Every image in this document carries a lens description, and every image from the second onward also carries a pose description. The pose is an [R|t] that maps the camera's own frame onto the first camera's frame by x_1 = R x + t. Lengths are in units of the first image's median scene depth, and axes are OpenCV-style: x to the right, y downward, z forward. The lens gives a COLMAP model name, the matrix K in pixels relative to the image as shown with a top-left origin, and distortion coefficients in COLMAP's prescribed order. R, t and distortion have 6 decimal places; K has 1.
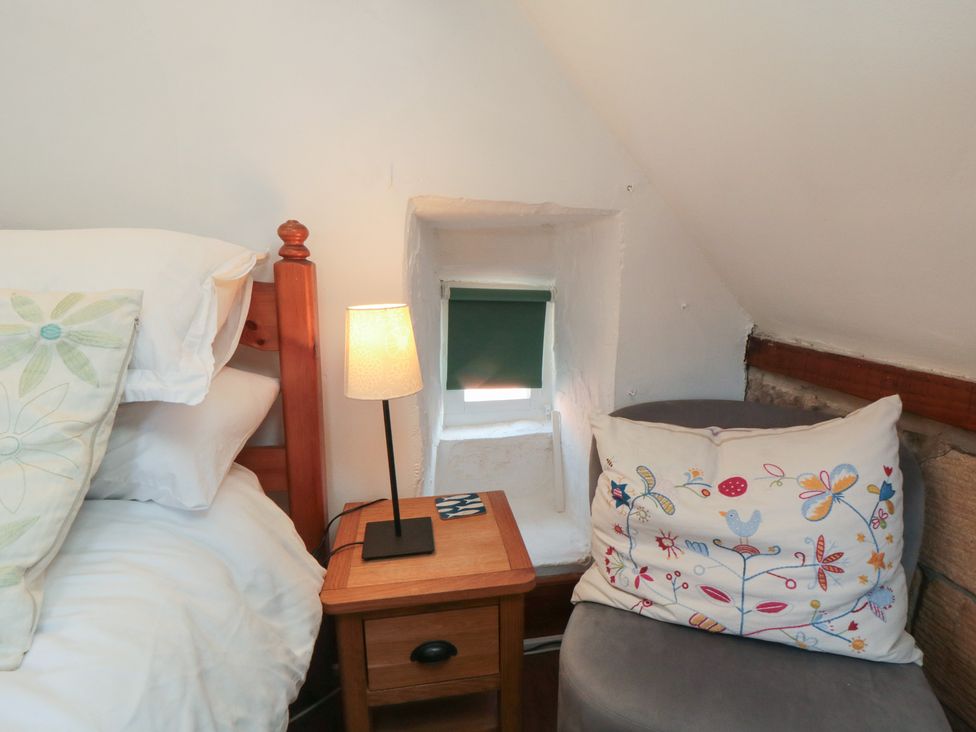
lens RADIAL K [[533.0, 0, 490.6], [0, 533.0, 357.3], [0, 0, 1]] dist [-0.029040, -0.002135]
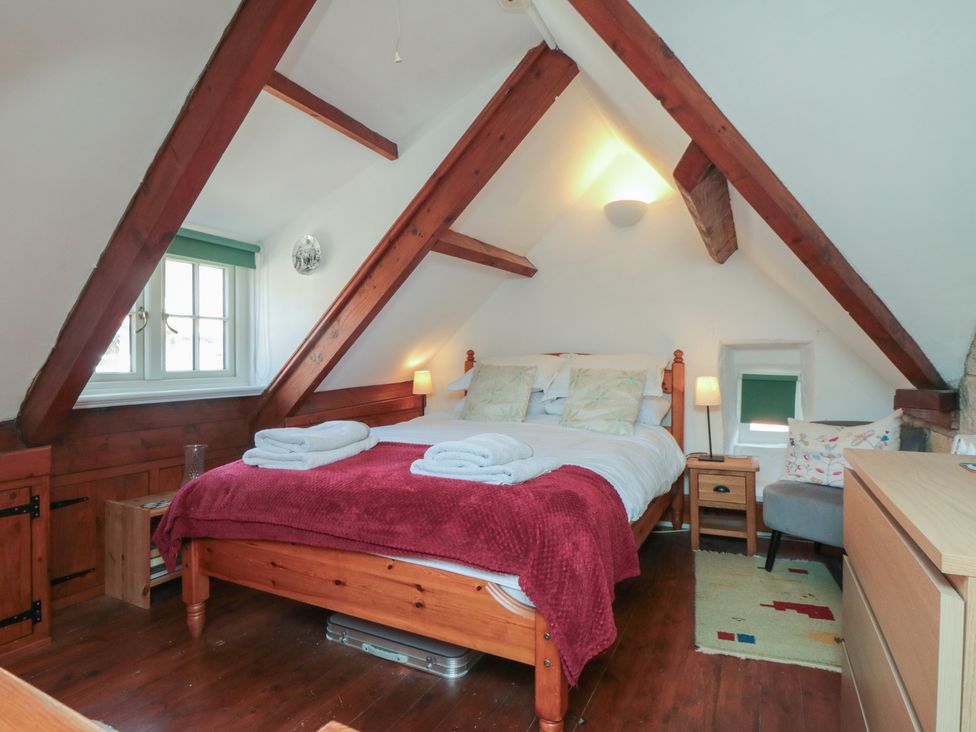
lens RADIAL K [[533.0, 0, 495.1], [0, 533.0, 361.8], [0, 0, 1]] dist [-0.029040, -0.002135]
pose [[0.825015, -0.010473, -0.565014, 0.528236], [-0.089672, 0.984734, -0.149190, 0.396390], [0.557951, 0.173750, 0.811481, -2.250146]]
